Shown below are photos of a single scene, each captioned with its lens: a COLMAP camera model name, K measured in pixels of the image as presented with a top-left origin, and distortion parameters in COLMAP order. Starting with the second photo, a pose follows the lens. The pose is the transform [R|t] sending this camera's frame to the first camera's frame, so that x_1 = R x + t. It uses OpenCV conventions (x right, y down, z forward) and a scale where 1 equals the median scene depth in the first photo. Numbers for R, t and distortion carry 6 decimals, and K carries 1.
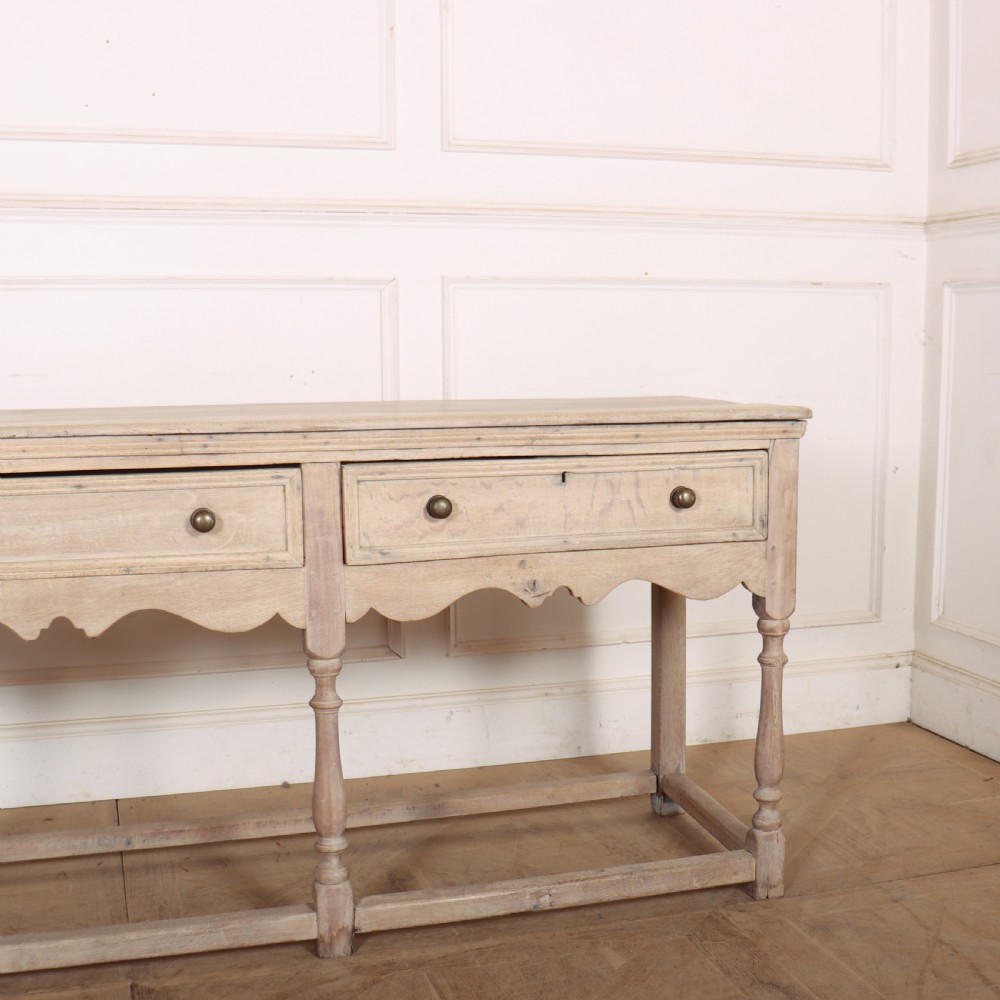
lens RADIAL K [[1440.4, 0, 583.3], [0, 1440.4, 584.9], [0, 0, 1]] dist [-0.184158, 0.169993]
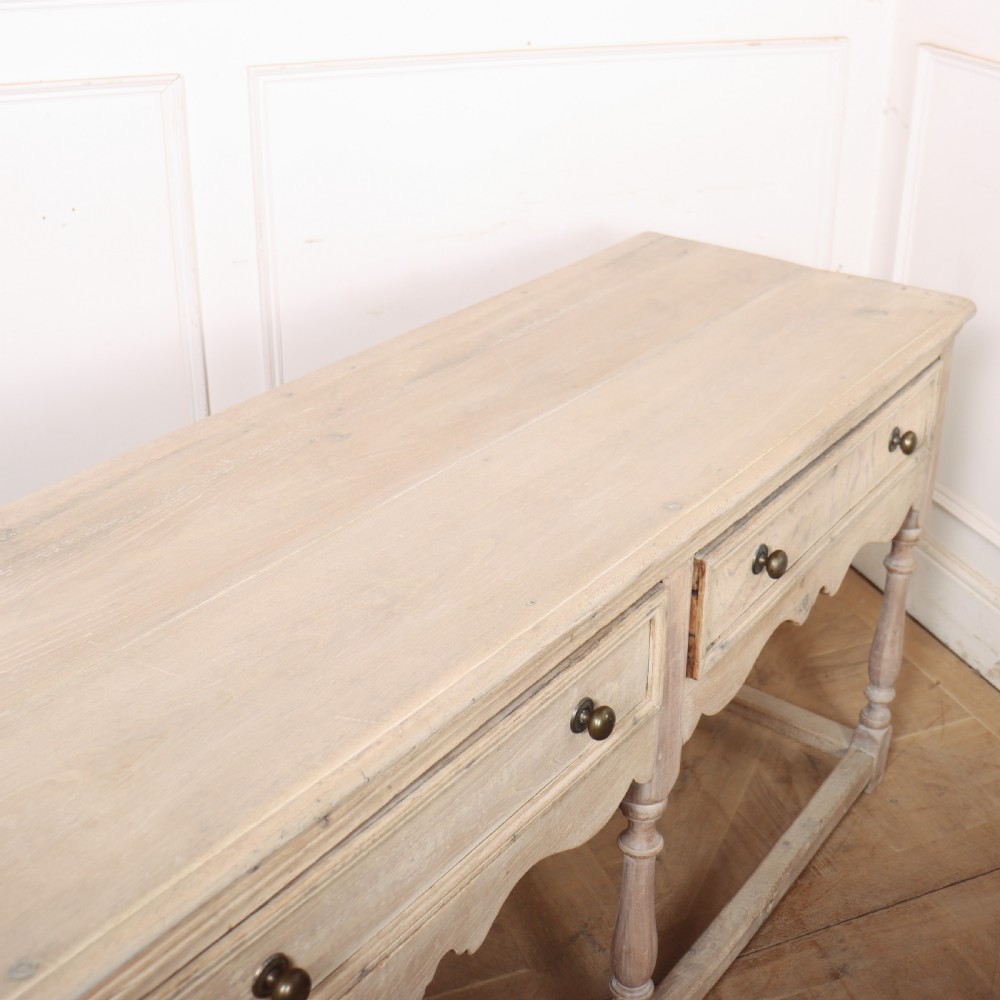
lens RADIAL K [[1376.5, 0, 501.2], [0, 1376.5, 475.7], [0, 0, 1]] dist [-0.144258, 0.113679]
pose [[0.821652, -0.251566, 0.511471, -0.516673], [0.091805, 0.944026, 0.316838, -0.304663], [-0.562548, -0.213375, 0.798756, 0.492745]]
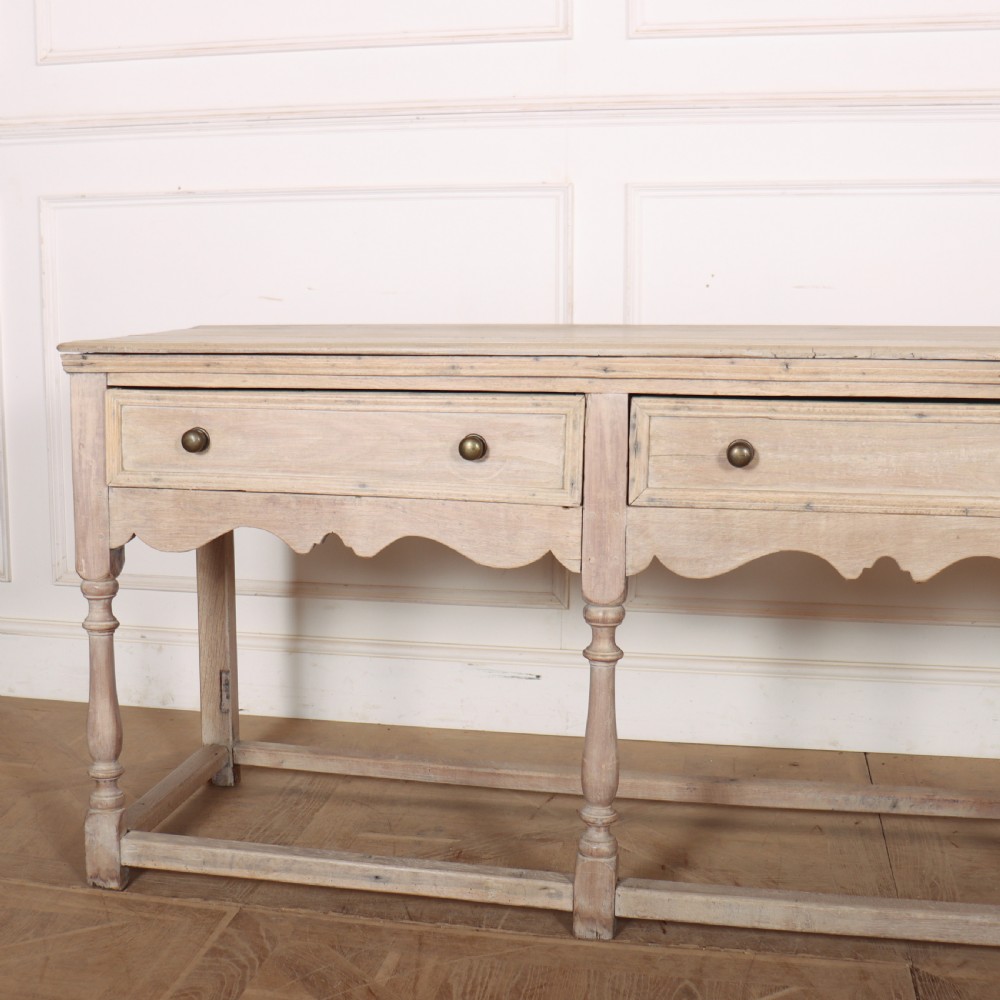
lens RADIAL K [[1544.6, 0, 329.5], [0, 1544.6, 520.7], [0, 0, 1]] dist [-0.188429, 0.180522]
pose [[0.825998, 0.079005, -0.558109, -0.108702], [-0.073778, 0.996764, 0.031908, -0.004398], [0.558823, 0.014820, 0.829154, -0.010259]]
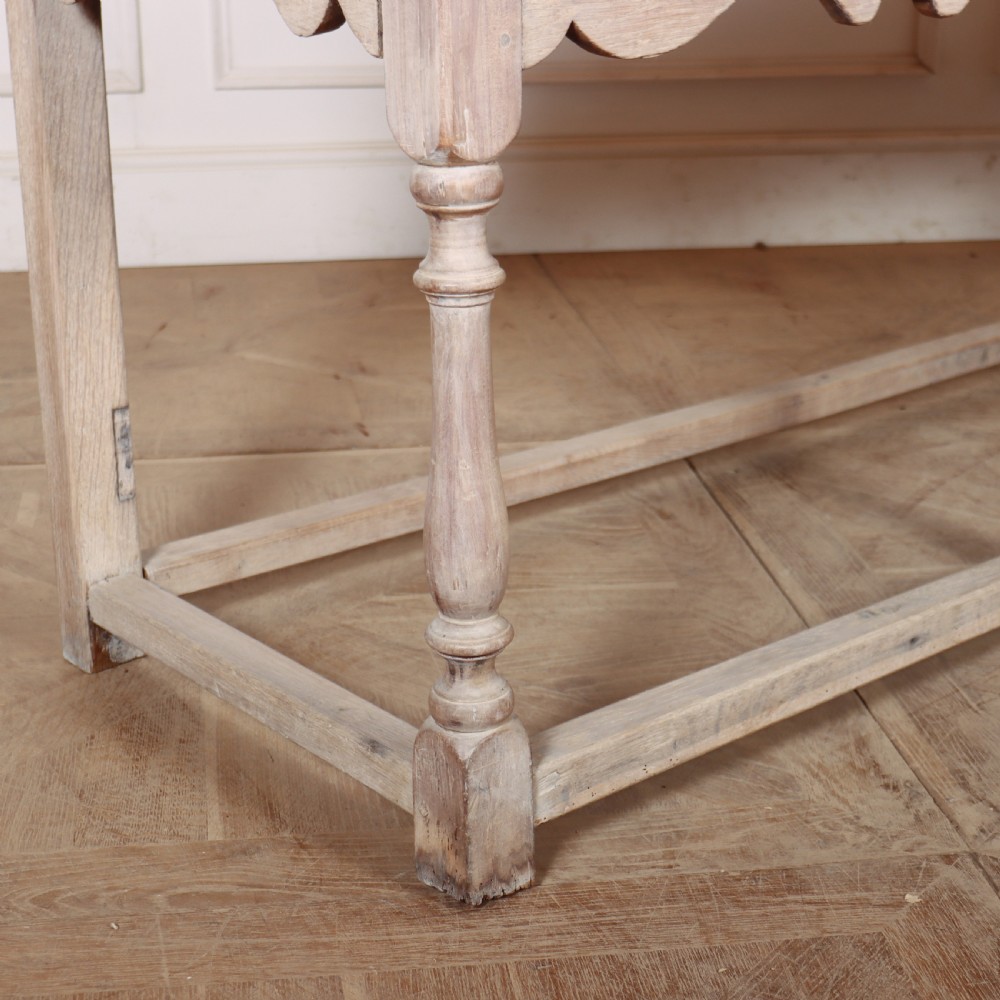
lens RADIAL K [[2014.2, 0, 487.7], [0, 2014.2, 635.1], [0, 0, 1]] dist [-0.100342, 0.188213]
pose [[0.927714, -0.154275, 0.339921, -0.968176], [0.066186, 0.964156, 0.256950, 0.062065], [-0.367378, -0.215878, 0.904671, 0.246506]]
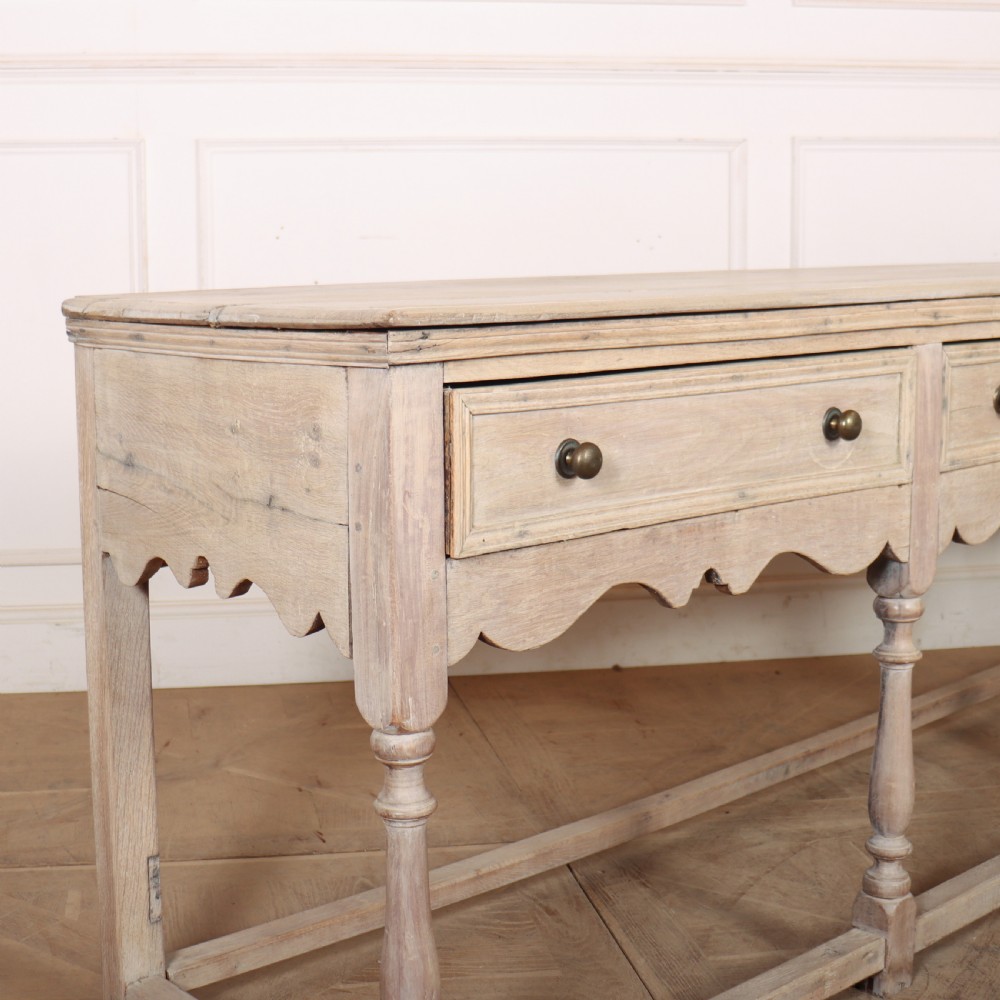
lens RADIAL K [[1639.2, 0, 354.2], [0, 1639.2, 458.6], [0, 0, 1]] dist [-0.183311, 0.171088]
pose [[0.936794, -0.065835, 0.343632, -1.001086], [0.075049, 0.997088, -0.013566, -0.015546], [-0.341739, 0.038497, 0.939006, 0.172987]]
